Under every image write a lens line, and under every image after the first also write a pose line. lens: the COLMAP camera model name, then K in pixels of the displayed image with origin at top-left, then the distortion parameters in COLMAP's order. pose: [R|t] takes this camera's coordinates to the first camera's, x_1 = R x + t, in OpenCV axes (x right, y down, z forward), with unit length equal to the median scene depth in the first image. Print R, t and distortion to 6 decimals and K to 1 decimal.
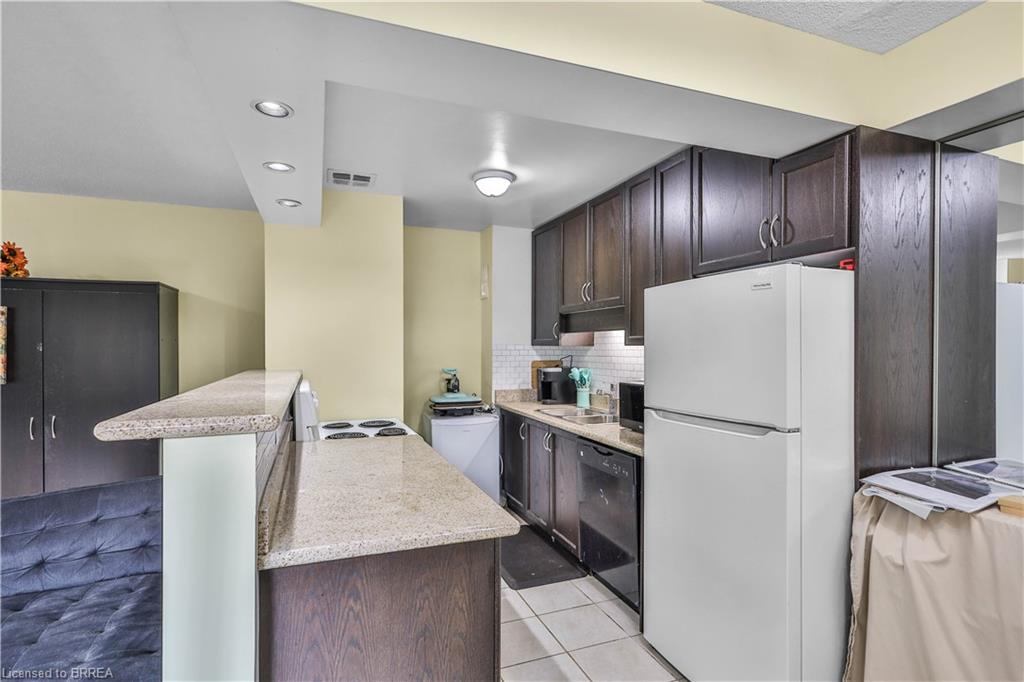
lens RADIAL K [[510.9, 0, 512.0], [0, 510.9, 341.0], [0, 0, 1]] dist [0.004950, 0.001543]
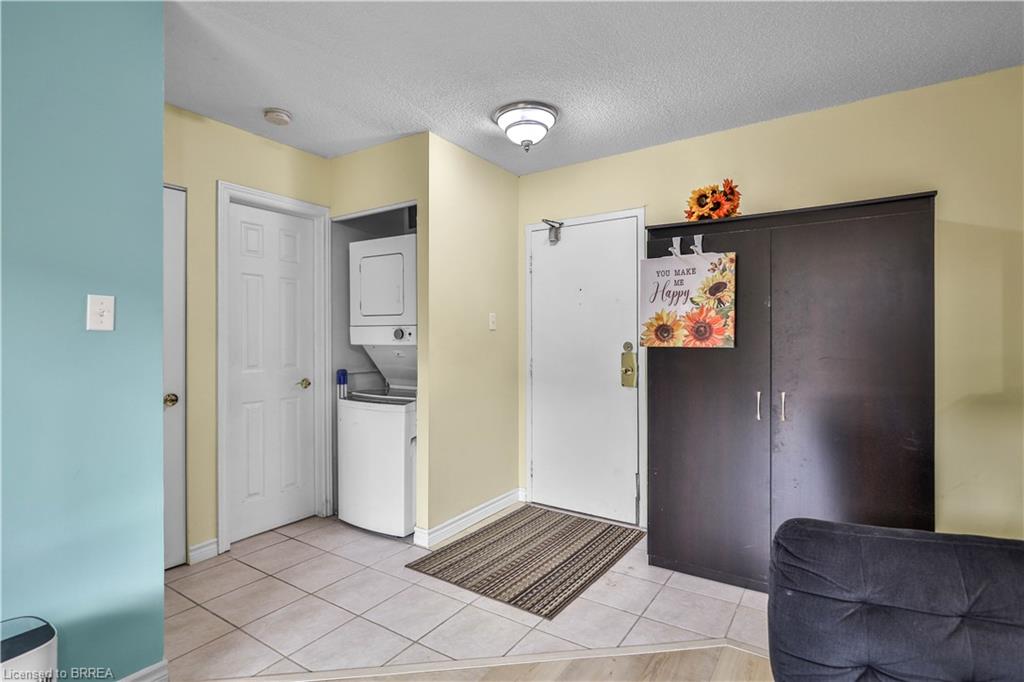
lens RADIAL K [[510.9, 0, 512.0], [0, 510.9, 341.0], [0, 0, 1]] dist [0.004950, 0.001543]
pose [[0.579589, 0.000082, -0.814909, -0.499147], [0.010080, 0.999923, 0.007270, 0.059828], [0.814847, -0.012428, 0.579543, 0.227086]]
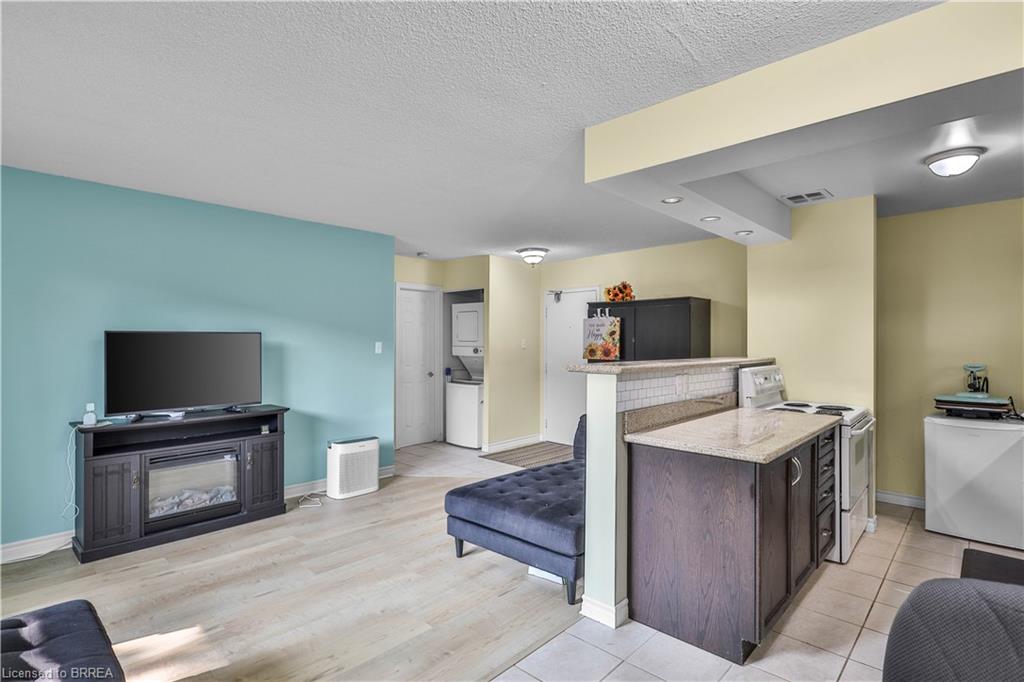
lens RADIAL K [[510.9, 0, 512.0], [0, 510.9, 341.0], [0, 0, 1]] dist [0.004950, 0.001543]
pose [[0.431223, -0.001379, -0.902244, 0.460251], [0.005505, 0.999984, 0.001103, 0.011092], [0.902228, -0.005443, 0.431224, -0.121825]]
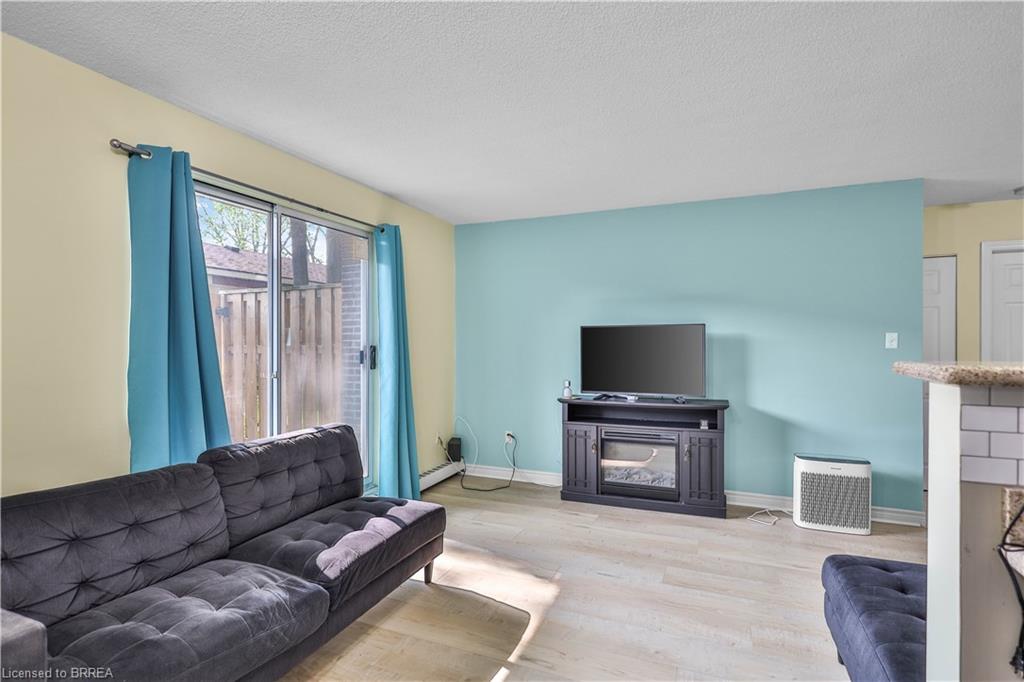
lens RADIAL K [[510.9, 0, 512.0], [0, 510.9, 341.0], [0, 0, 1]] dist [0.004950, 0.001543]
pose [[-0.691398, 0.000230, -0.722474, 0.259194], [0.007896, 0.999943, -0.007238, 0.033928], [0.722431, -0.010709, -0.691360, 0.368119]]
